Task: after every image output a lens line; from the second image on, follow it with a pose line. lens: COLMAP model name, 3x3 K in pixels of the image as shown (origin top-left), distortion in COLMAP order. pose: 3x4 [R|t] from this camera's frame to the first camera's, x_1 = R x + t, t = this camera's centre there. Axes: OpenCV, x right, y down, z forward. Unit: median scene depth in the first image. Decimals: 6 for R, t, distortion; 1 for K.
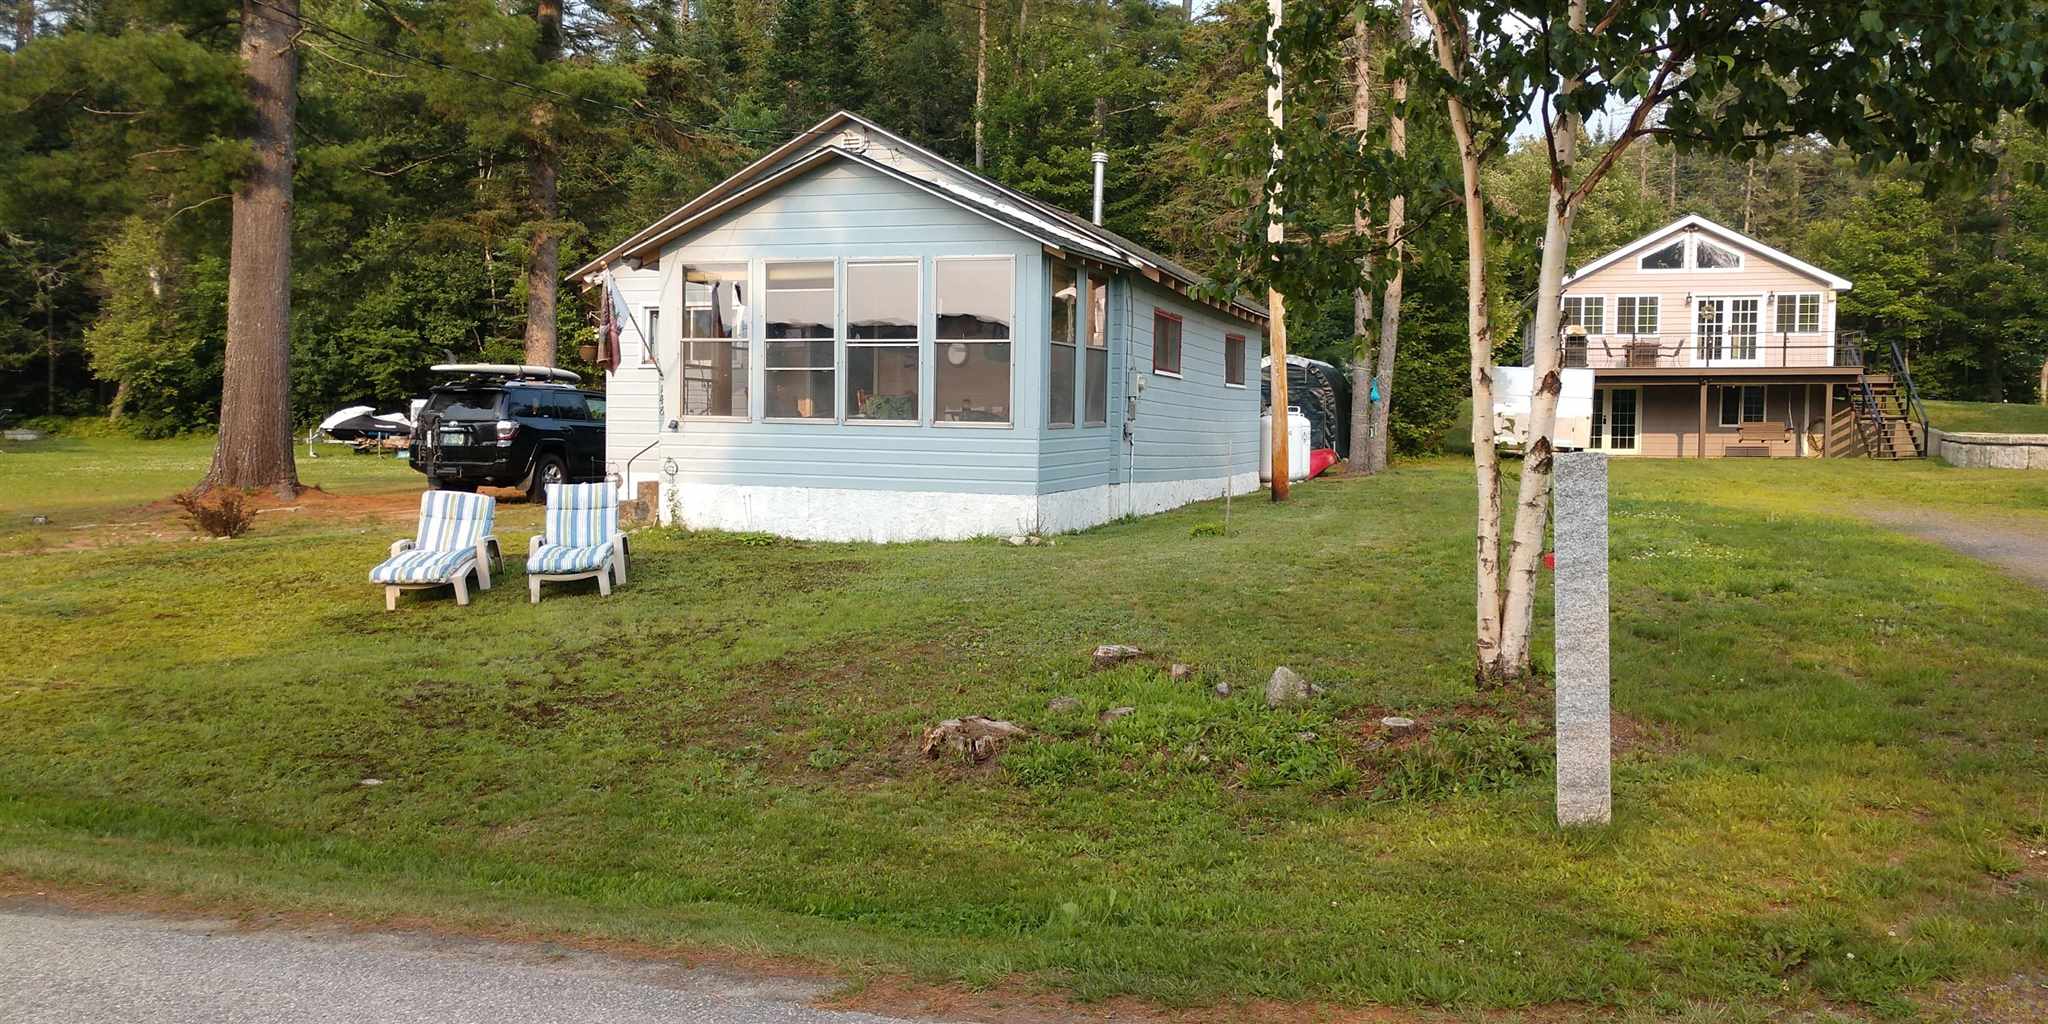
lens RADIAL K [[1557.9, 0, 1055.2], [0, 1557.9, 520.0], [0, 0, 1]] dist [0.014388, 0.015498]
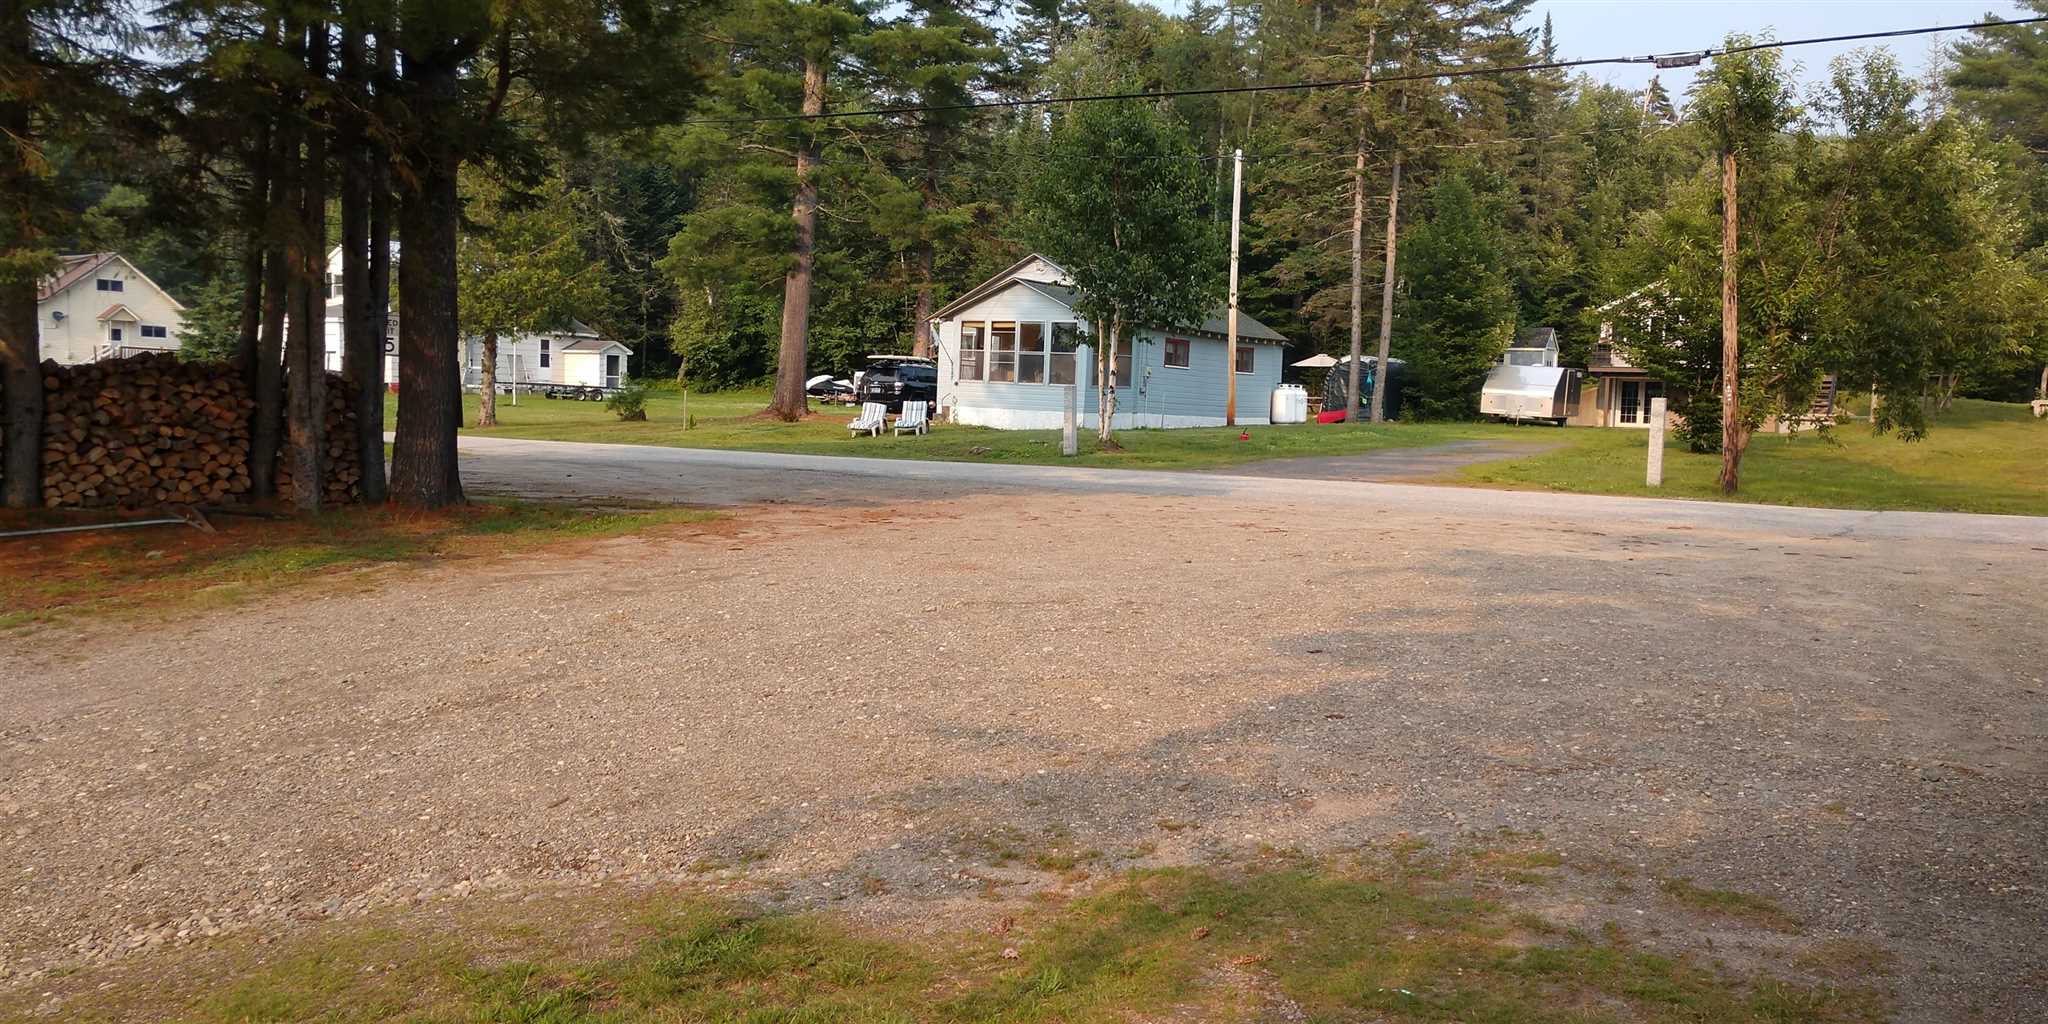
lens RADIAL K [[1557.9, 0, 1055.2], [0, 1557.9, 520.0], [0, 0, 1]] dist [0.014388, 0.015498]
pose [[0.966763, 0.044984, -0.251687, 0.388154], [-0.042082, 0.998971, 0.016906, 0.077439], [0.252189, -0.005752, 0.967661, -0.981256]]
